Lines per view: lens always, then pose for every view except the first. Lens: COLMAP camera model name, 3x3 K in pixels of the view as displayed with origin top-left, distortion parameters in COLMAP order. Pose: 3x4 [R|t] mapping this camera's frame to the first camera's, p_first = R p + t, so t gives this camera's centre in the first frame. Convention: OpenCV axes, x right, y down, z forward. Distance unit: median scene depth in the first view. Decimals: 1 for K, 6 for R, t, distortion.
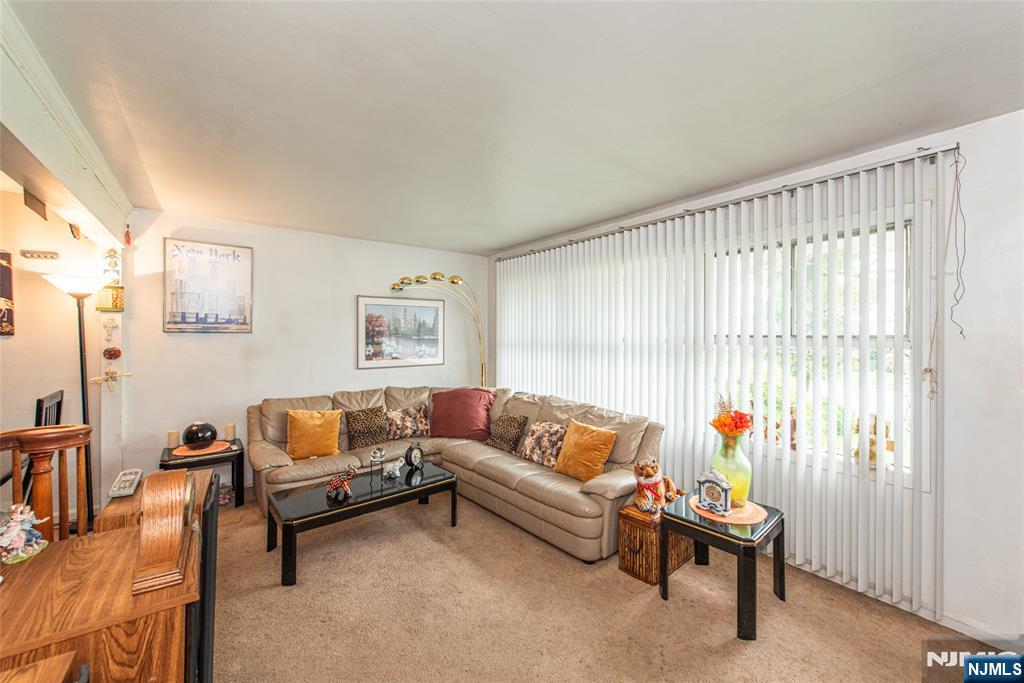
lens RADIAL K [[406.5, 0, 513.2], [0, 406.5, 336.6], [0, 0, 1]] dist [0.001475, 0.000005]
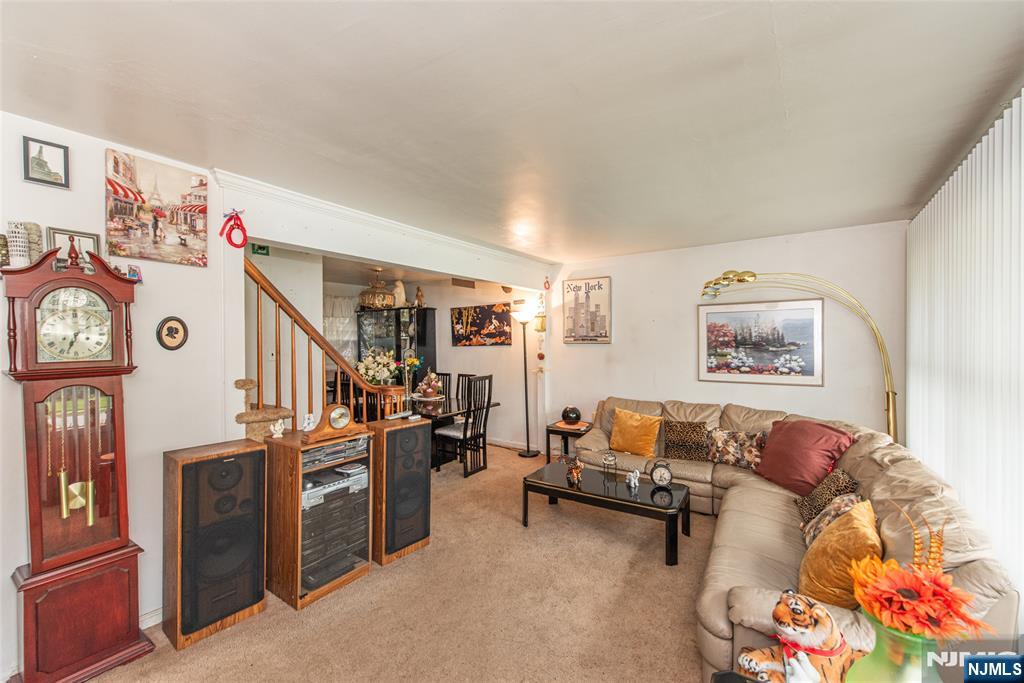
lens RADIAL K [[406.5, 0, 513.0], [0, 406.5, 343.9], [0, 0, 1]] dist [0.001475, 0.000005]
pose [[0.297205, 0.003293, -0.954808, 0.431672], [-0.001755, 0.999994, 0.002903, -0.010534], [0.954812, 0.000813, 0.297209, 0.303590]]
